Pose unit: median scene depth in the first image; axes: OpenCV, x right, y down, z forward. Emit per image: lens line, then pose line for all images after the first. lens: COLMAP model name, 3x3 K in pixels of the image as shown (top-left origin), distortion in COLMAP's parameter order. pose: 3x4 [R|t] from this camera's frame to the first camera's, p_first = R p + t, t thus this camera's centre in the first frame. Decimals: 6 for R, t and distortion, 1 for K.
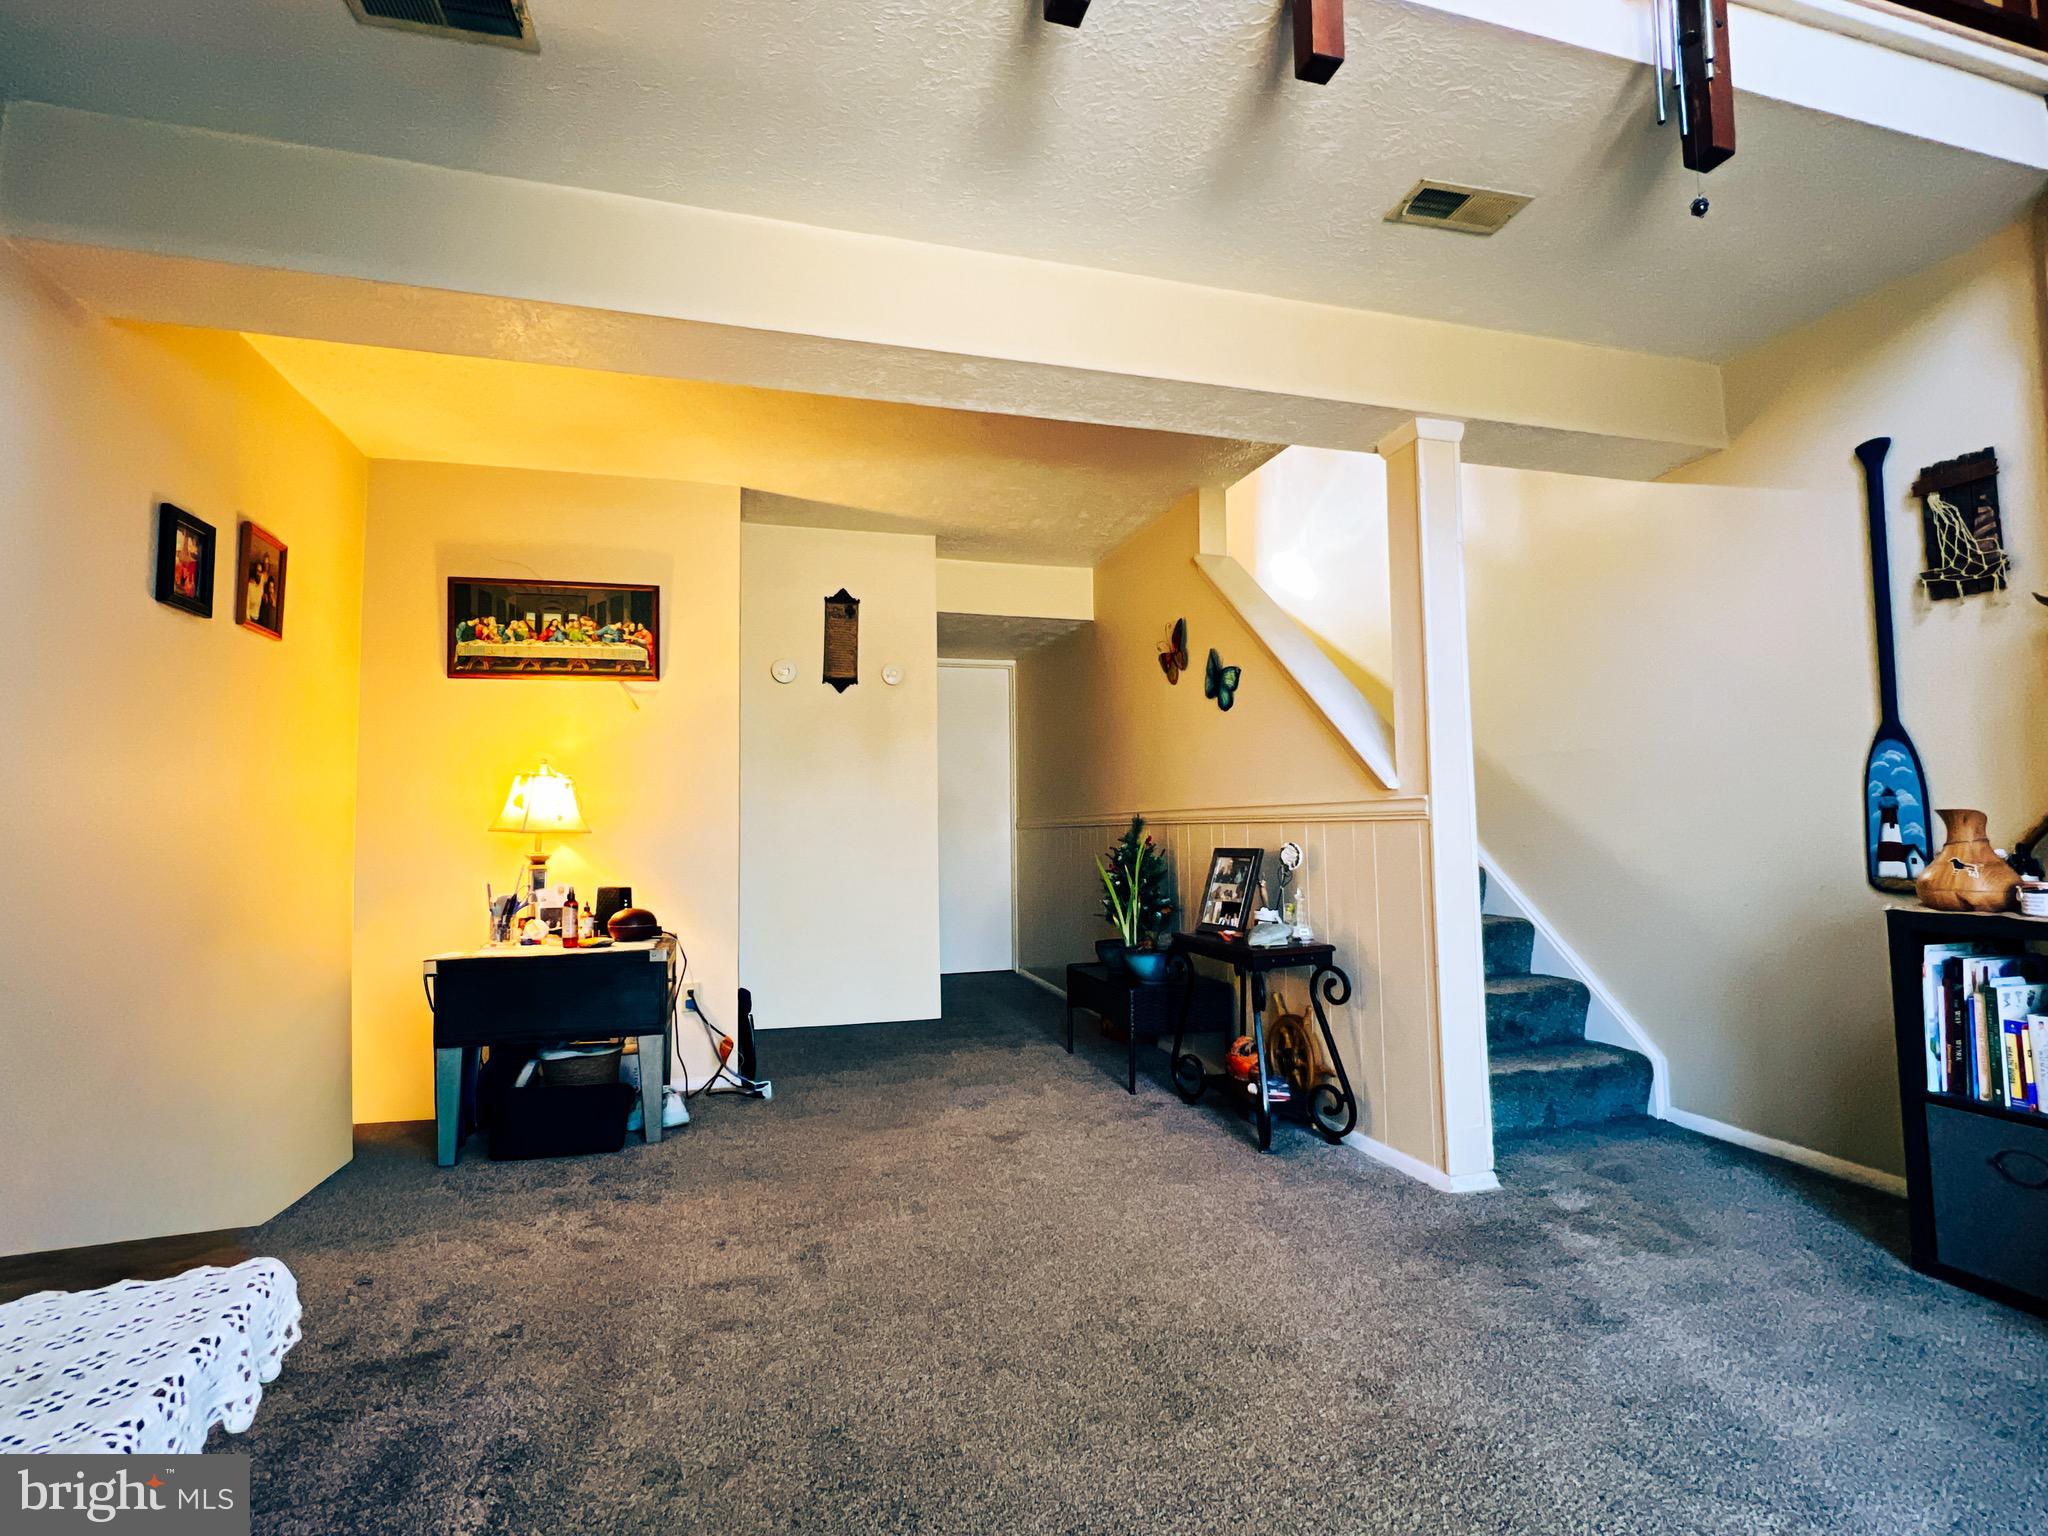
lens RADIAL K [[962.5, 0, 1020.4], [0, 962.5, 762.9], [0, 0, 1]] dist [-0.004730, 0.000879]
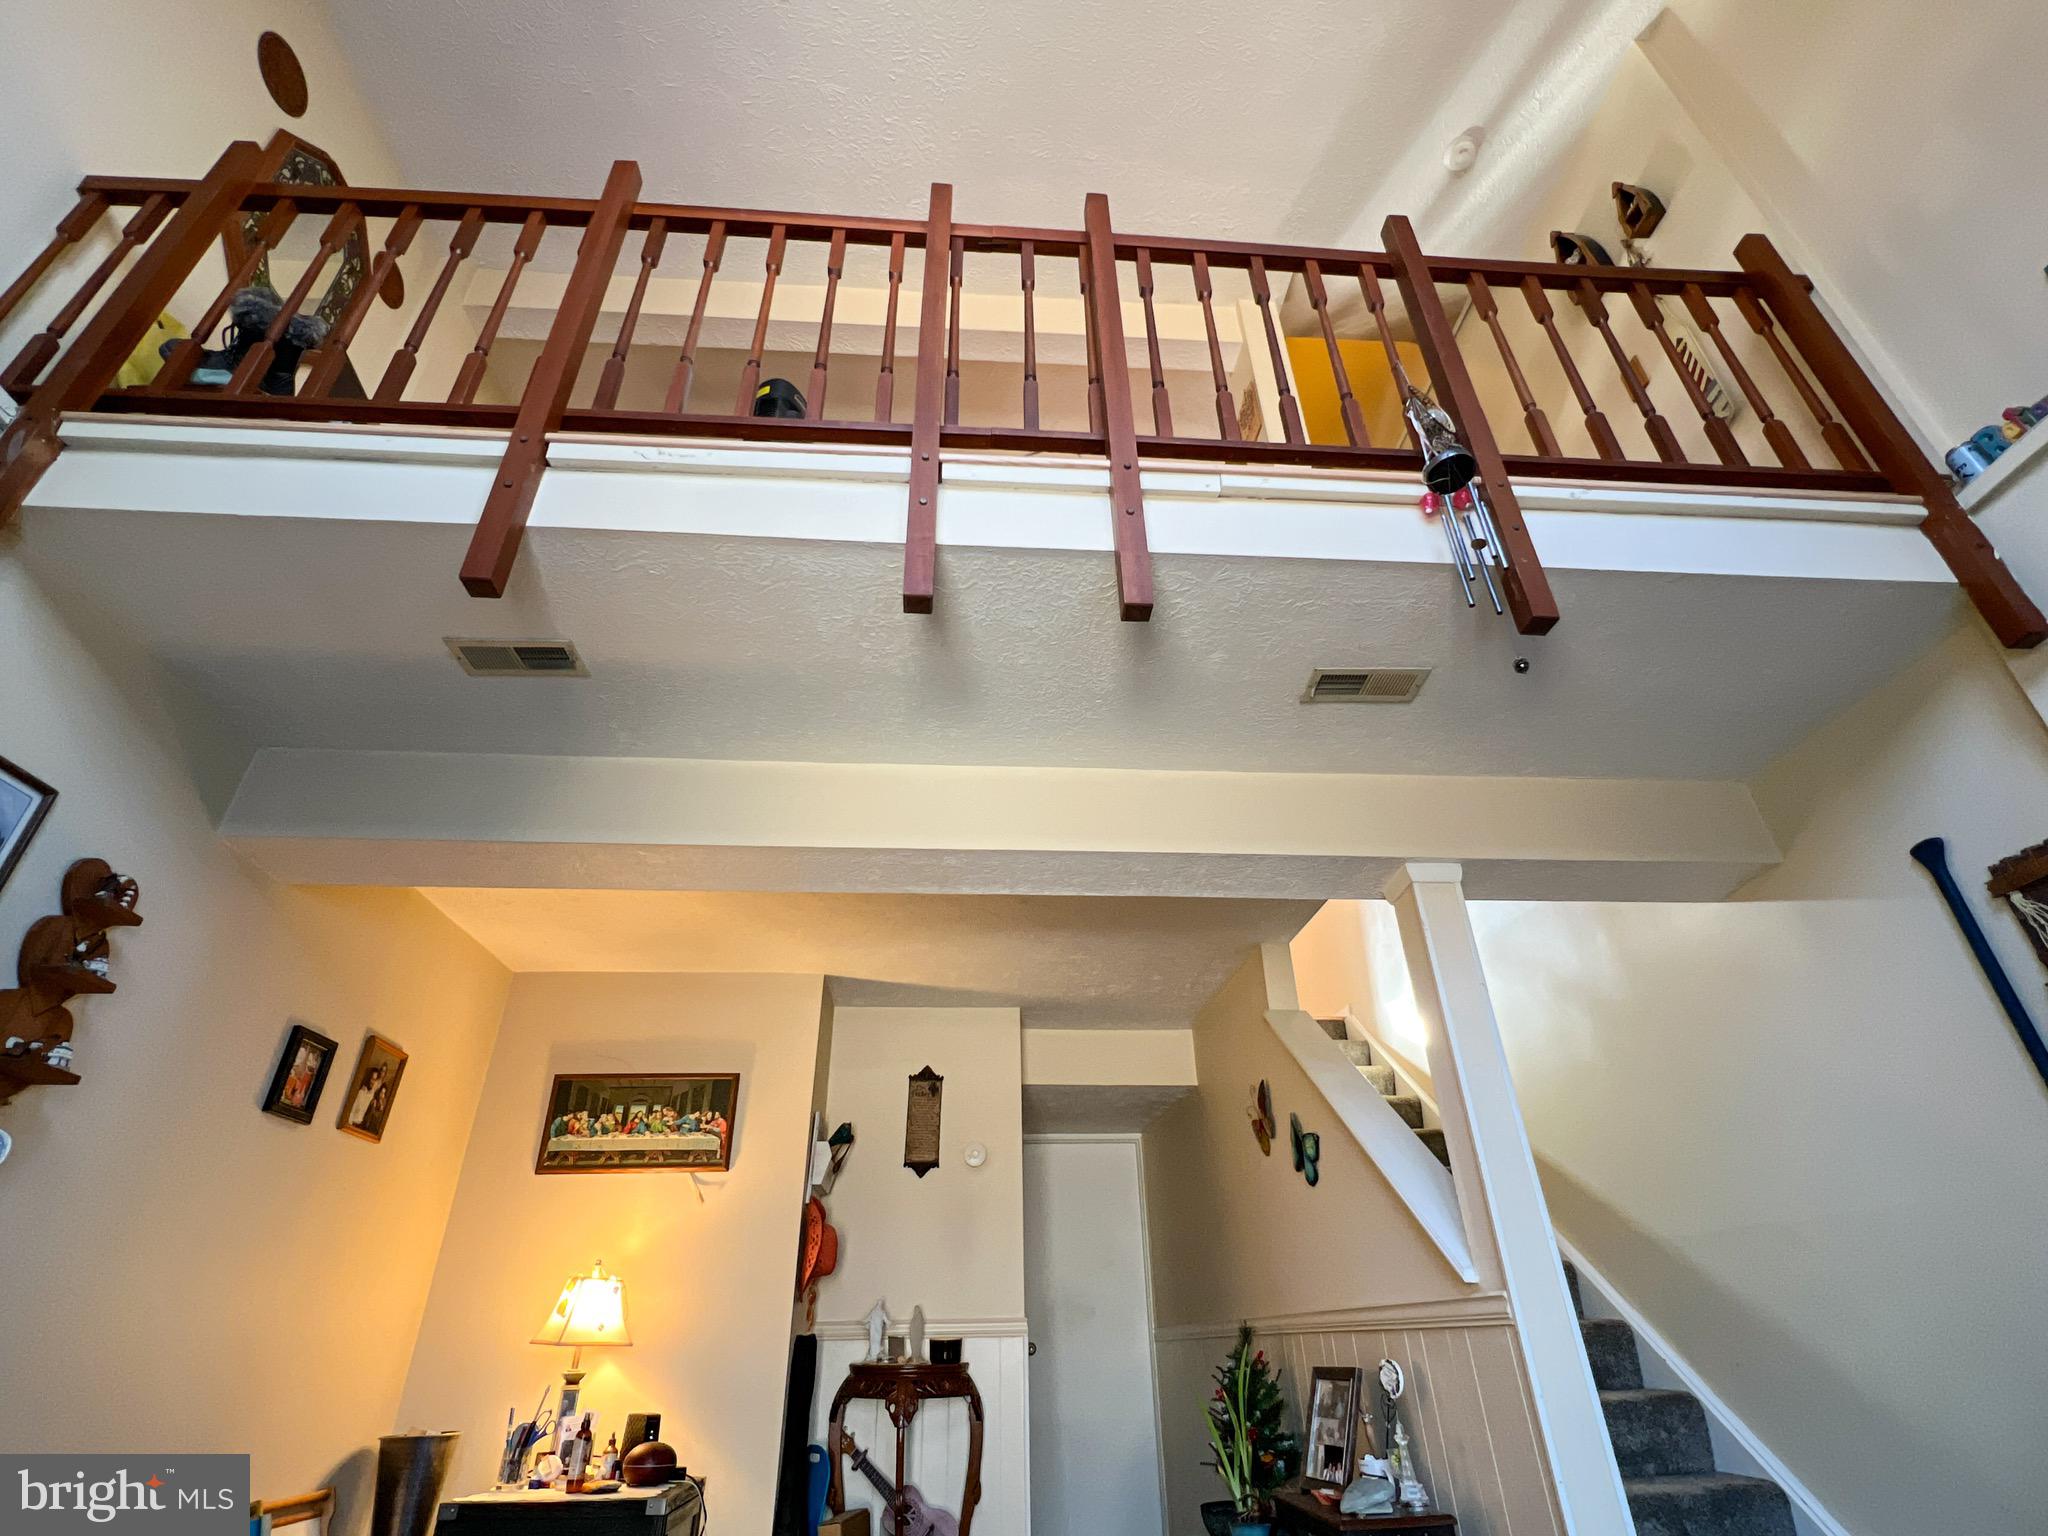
lens RADIAL K [[962.5, 0, 1020.9], [0, 962.5, 767.5], [0, 0, 1]] dist [-0.004730, 0.000879]
pose [[0.978165, -0.107589, -0.177811, 0.161522], [0.015241, 0.890403, -0.454918, 0.001418], [0.207268, 0.442275, 0.872601, -0.002026]]
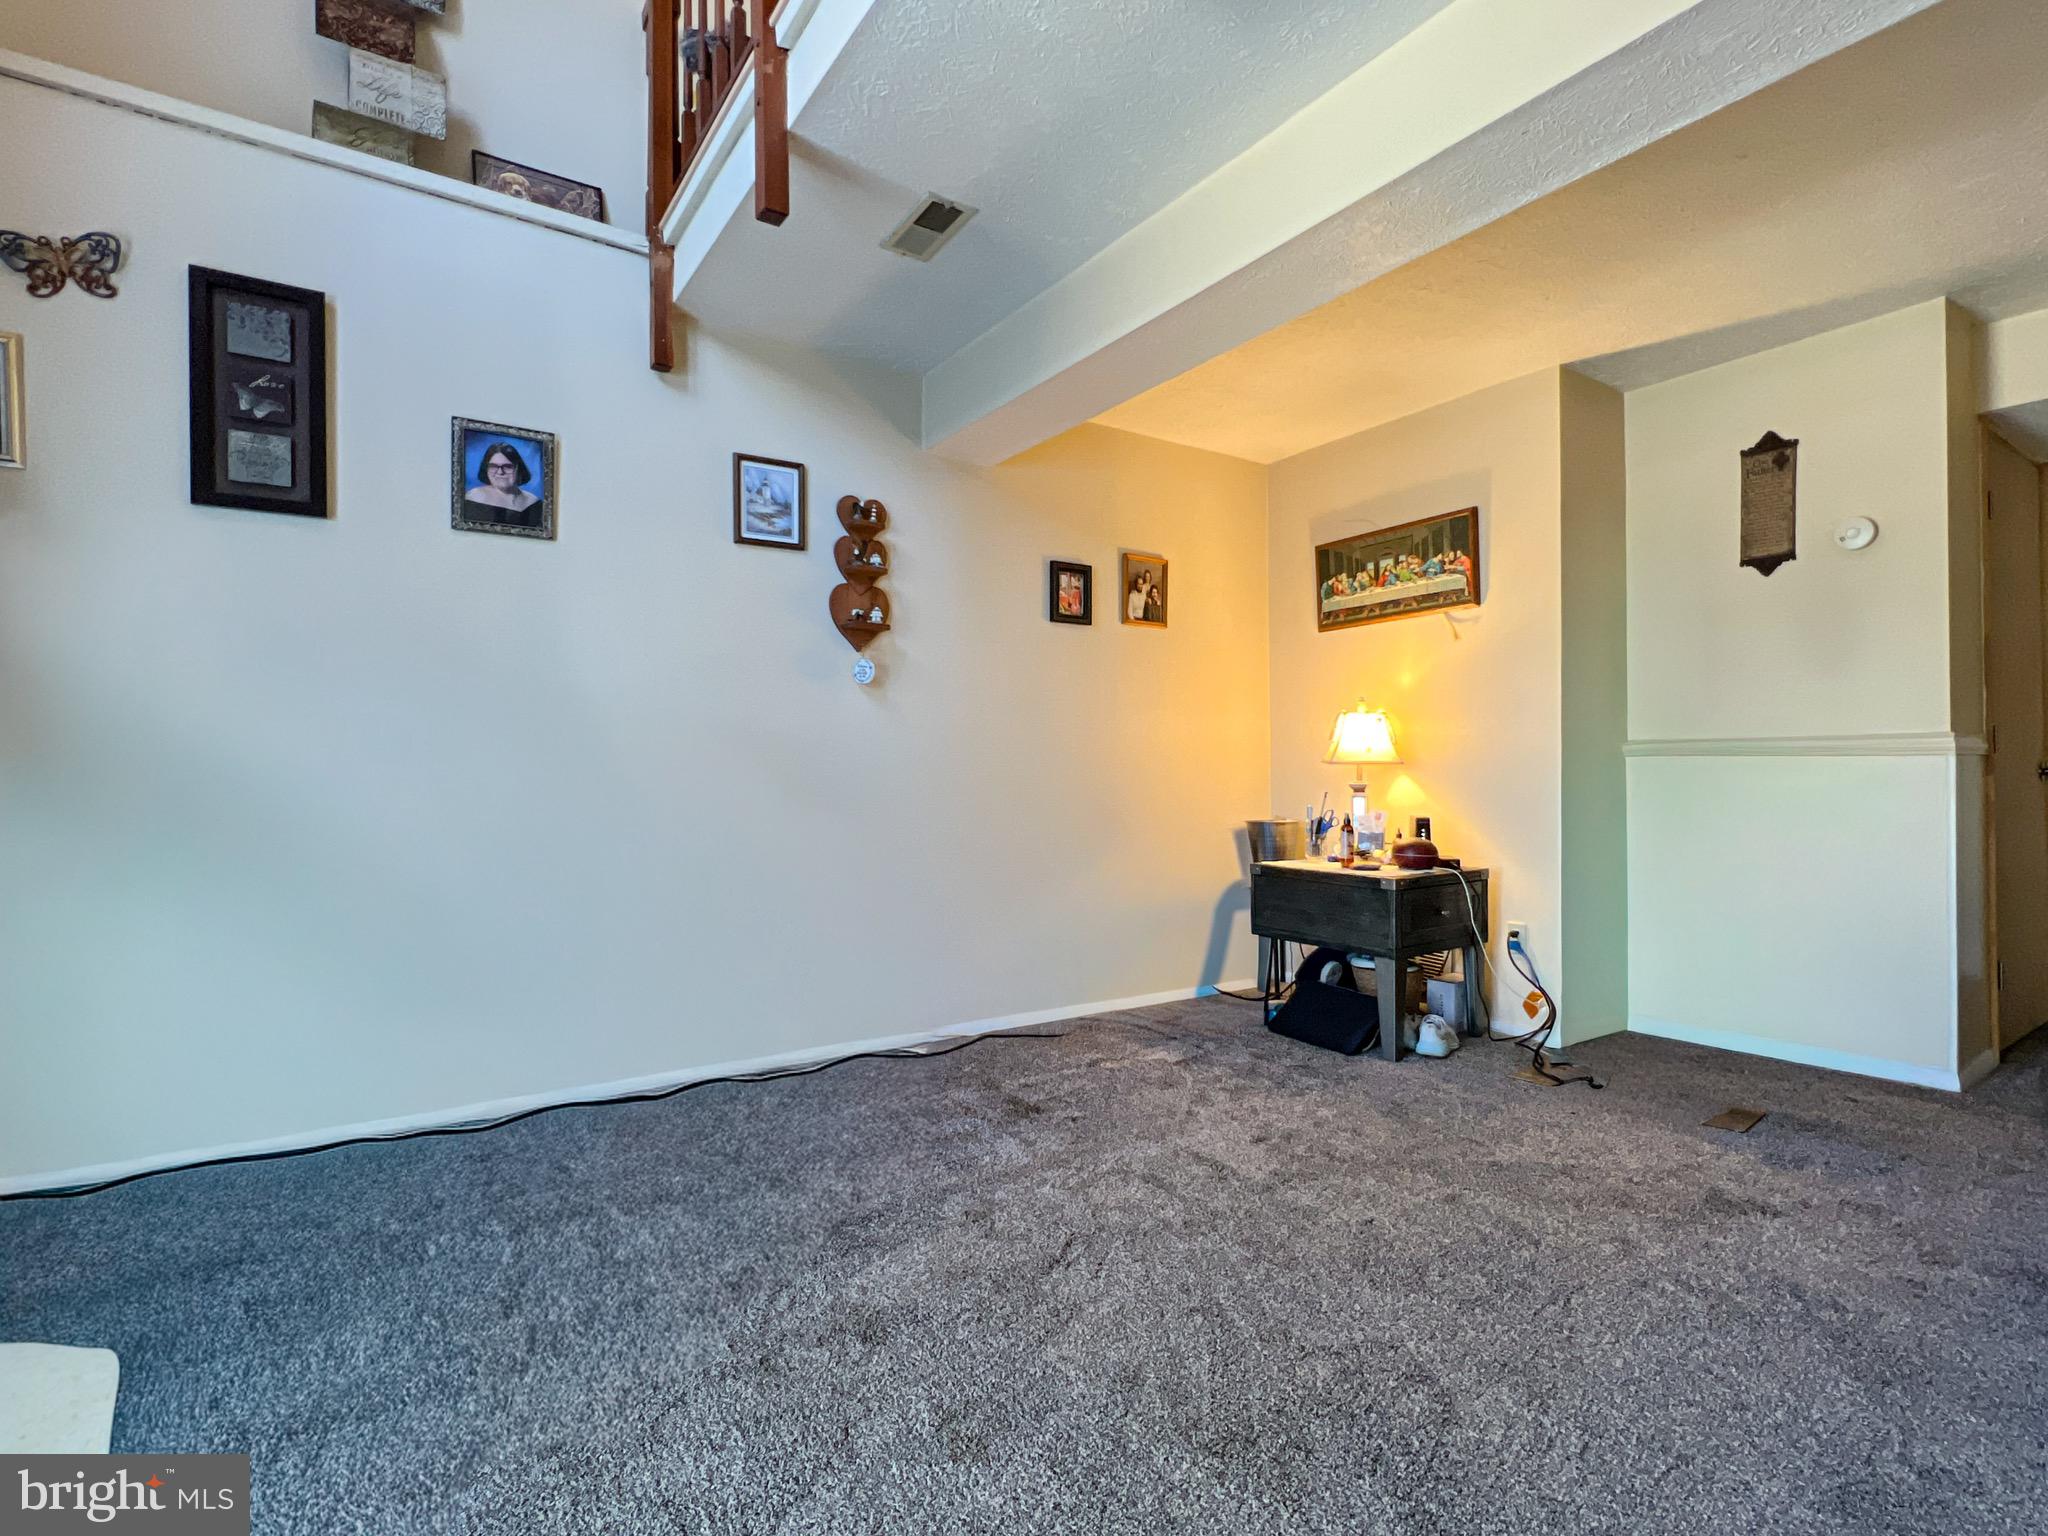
lens RADIAL K [[962.5, 0, 1023.9], [0, 962.5, 764.1], [0, 0, 1]] dist [-0.004730, 0.000879]
pose [[0.316174, 0.007808, -0.948669, 0.423752], [0.067698, 0.997231, 0.030770, 0.012352], [0.946283, -0.073952, 0.314770, 0.279475]]
